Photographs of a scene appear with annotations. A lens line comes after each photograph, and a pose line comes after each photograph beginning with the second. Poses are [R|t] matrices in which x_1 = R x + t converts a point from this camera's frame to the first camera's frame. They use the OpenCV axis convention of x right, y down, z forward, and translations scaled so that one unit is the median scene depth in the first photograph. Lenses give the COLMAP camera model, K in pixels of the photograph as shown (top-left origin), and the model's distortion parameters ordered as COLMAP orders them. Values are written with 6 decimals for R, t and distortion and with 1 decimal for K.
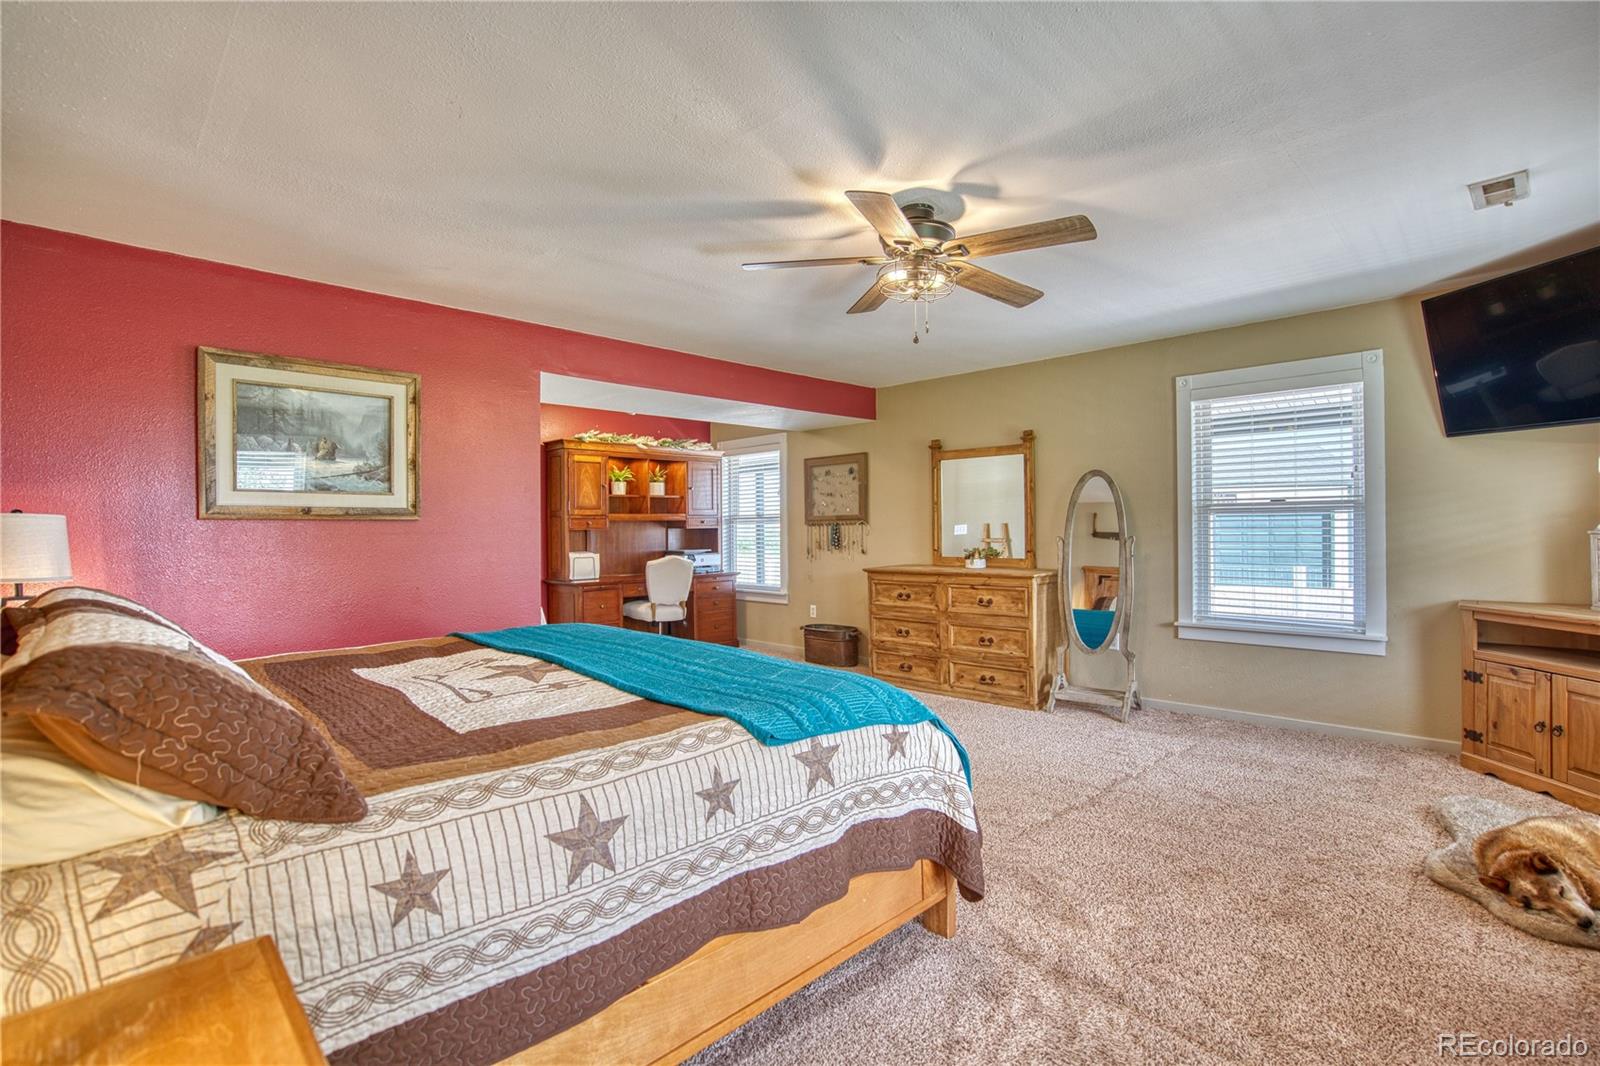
lens RADIAL K [[737.2, 0, 800.0], [0, 737.2, 533.0], [0, 0, 1]] dist [-0.061194, 0.025826]
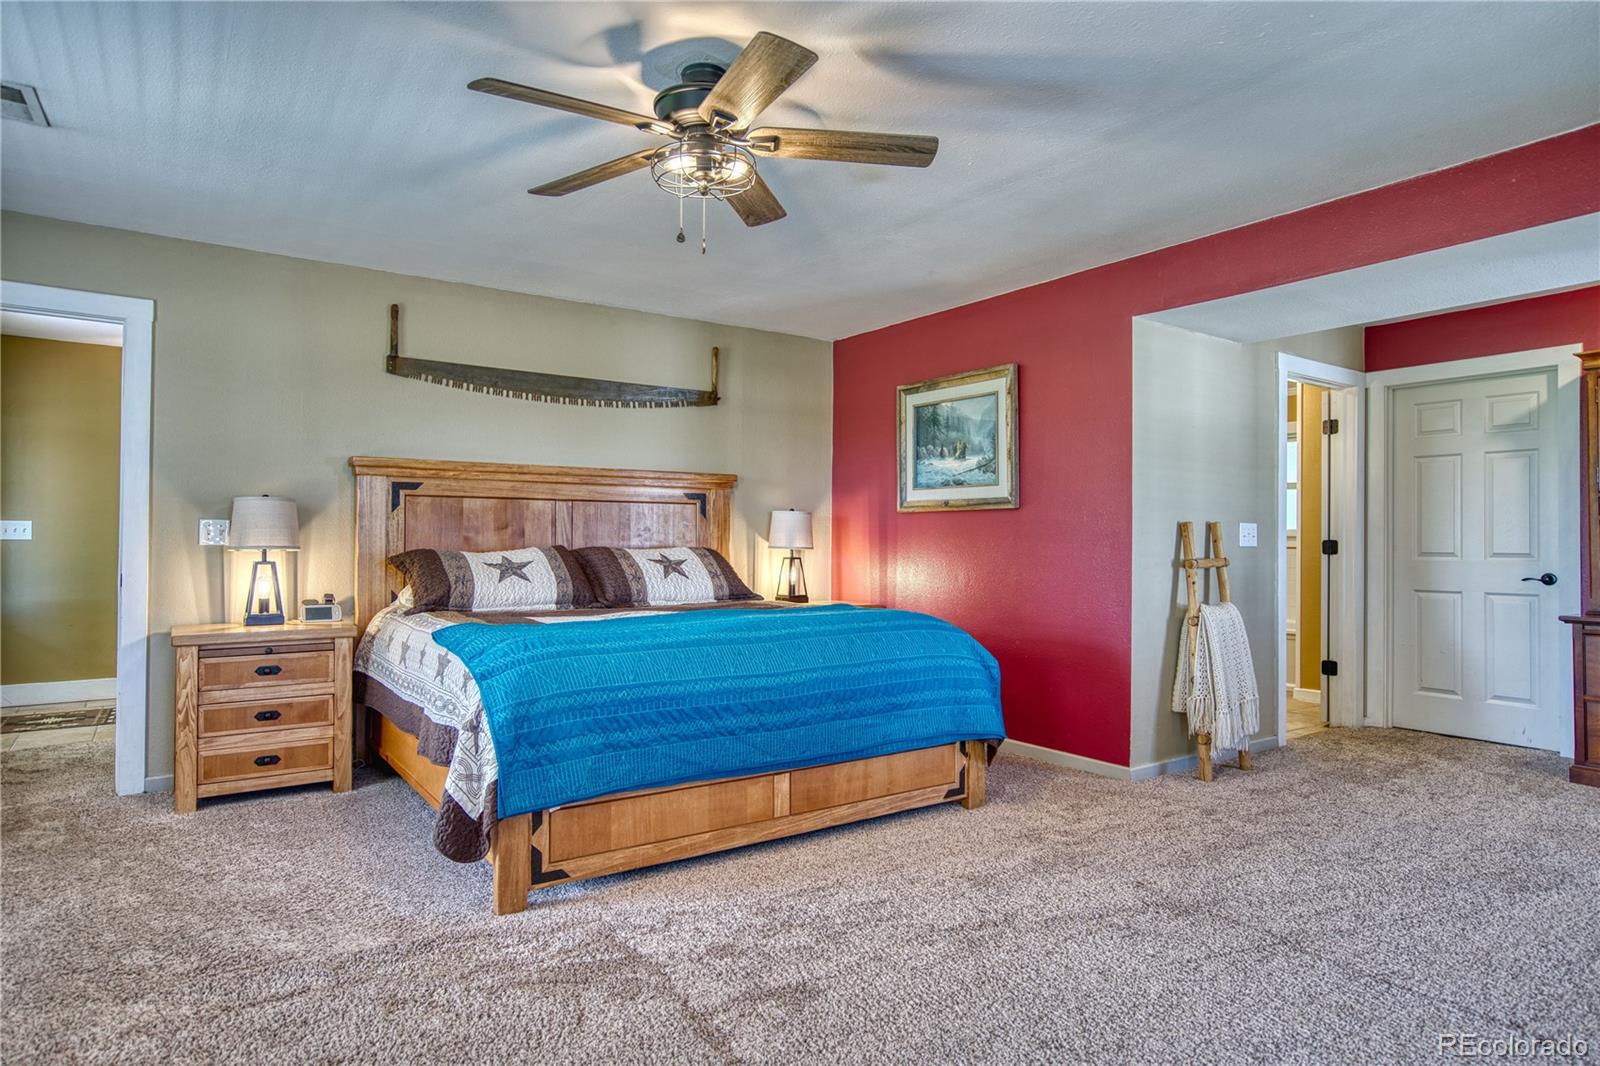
lens RADIAL K [[922.2, 0, 800.0], [0, 922.2, 533.0], [0, 0, 1]] dist [-0.009338, 0.002198]
pose [[-0.192293, -0.003338, -0.981332, 0.526652], [-0.008785, 0.999960, -0.001680, 0.014592], [0.981298, 0.008298, -0.192314, 0.634132]]
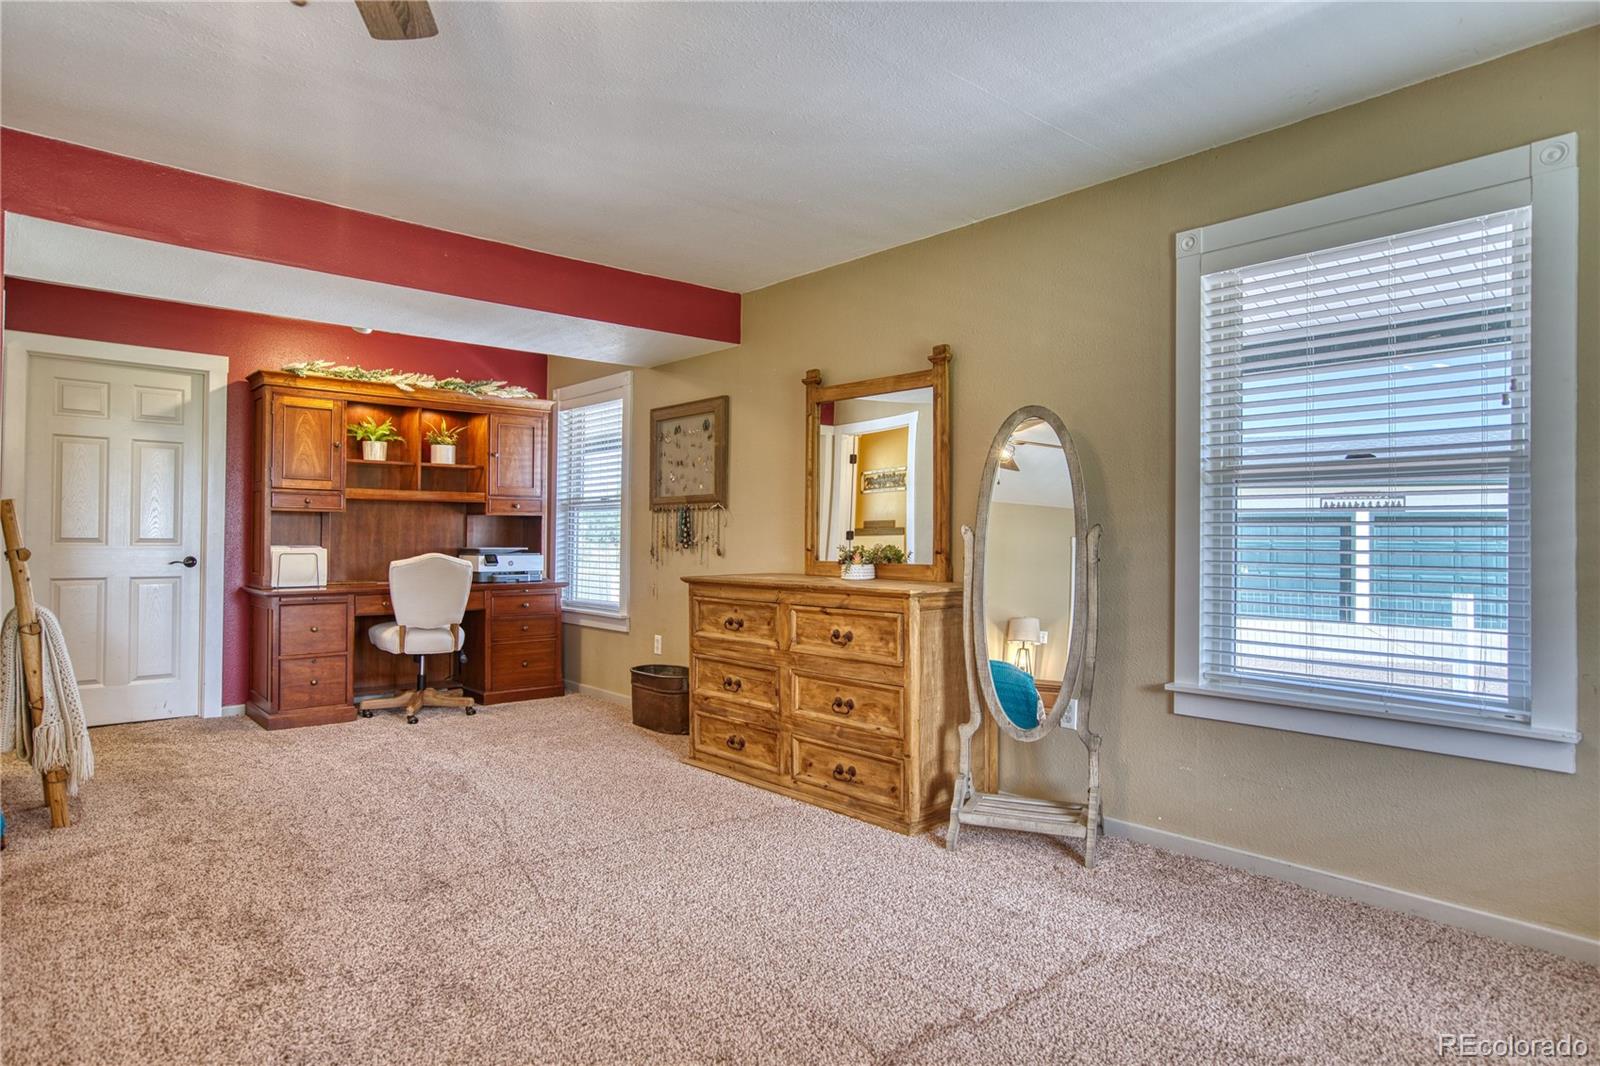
lens RADIAL K [[922.2, 0, 800.0], [0, 922.2, 533.0], [0, 0, 1]] dist [-0.009338, 0.002198]
pose [[0.997947, 0.017908, -0.061497, 0.238374], [-0.018688, 0.999752, -0.012131, 0.019906], [0.061264, 0.013255, 0.998034, 0.250180]]
